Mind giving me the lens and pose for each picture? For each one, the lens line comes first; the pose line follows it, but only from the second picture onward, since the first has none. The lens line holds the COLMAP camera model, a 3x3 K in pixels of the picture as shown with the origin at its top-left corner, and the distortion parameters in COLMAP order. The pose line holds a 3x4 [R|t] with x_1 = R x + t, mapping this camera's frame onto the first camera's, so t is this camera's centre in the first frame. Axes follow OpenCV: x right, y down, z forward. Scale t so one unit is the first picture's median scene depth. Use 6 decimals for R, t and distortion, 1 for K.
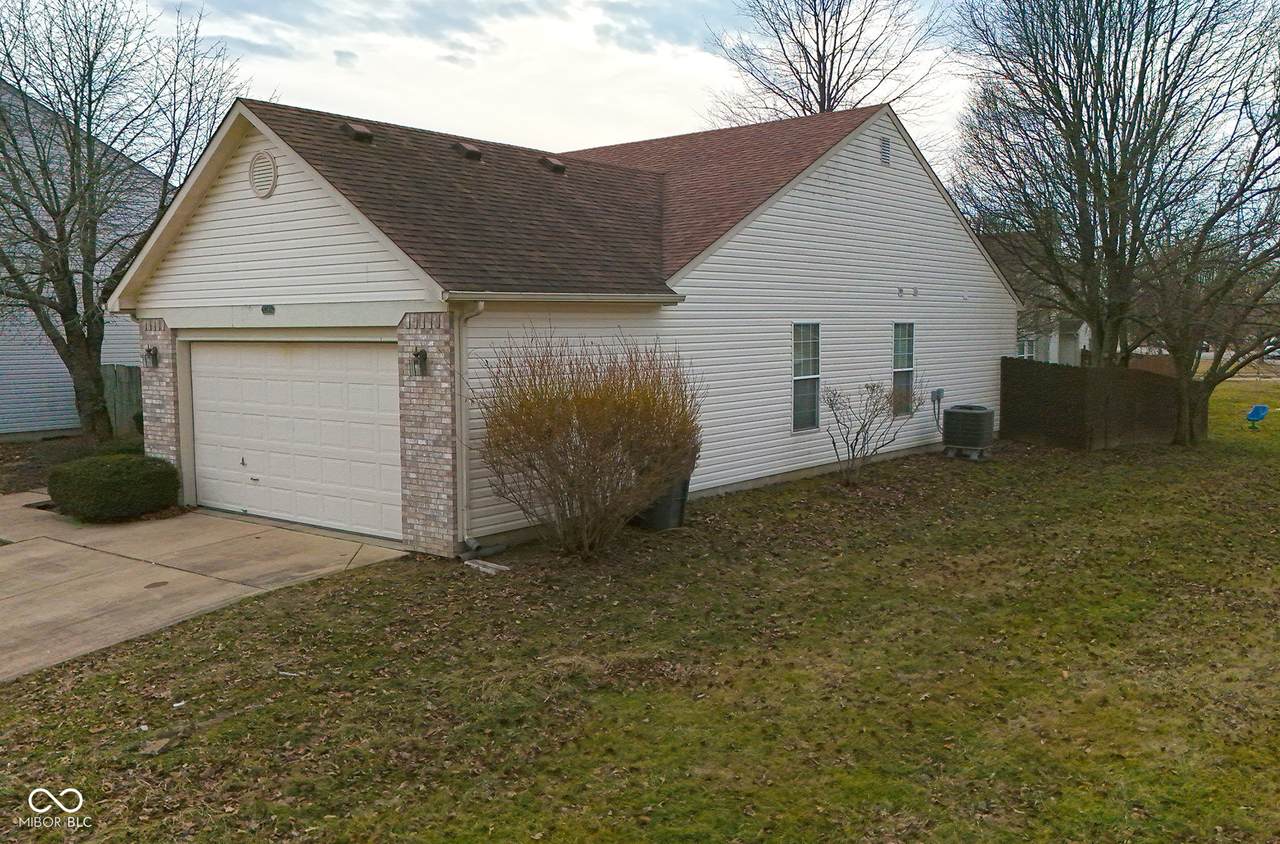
lens RADIAL K [[1090.9, 0, 679.0], [0, 1090.9, 396.5], [0, 0, 1]] dist [0.060439, -0.002519]
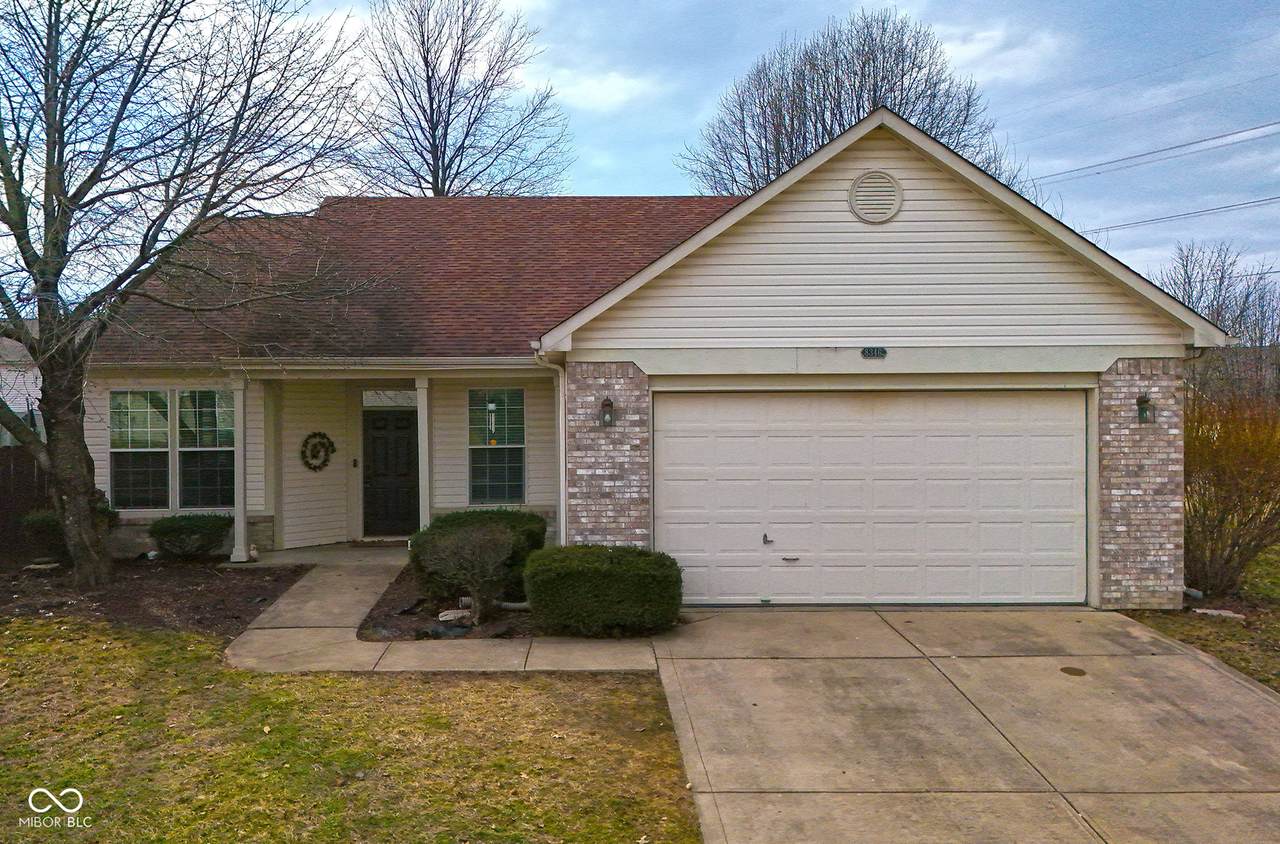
lens RADIAL K [[1090.9, 0, 614.2], [0, 1090.9, 409.6], [0, 0, 1]] dist [0.060439, -0.002519]
pose [[0.773789, -0.002302, 0.633439, -1.183118], [0.040221, 0.998154, -0.045506, -0.005005], [-0.632165, 0.060690, 0.772454, 0.525423]]
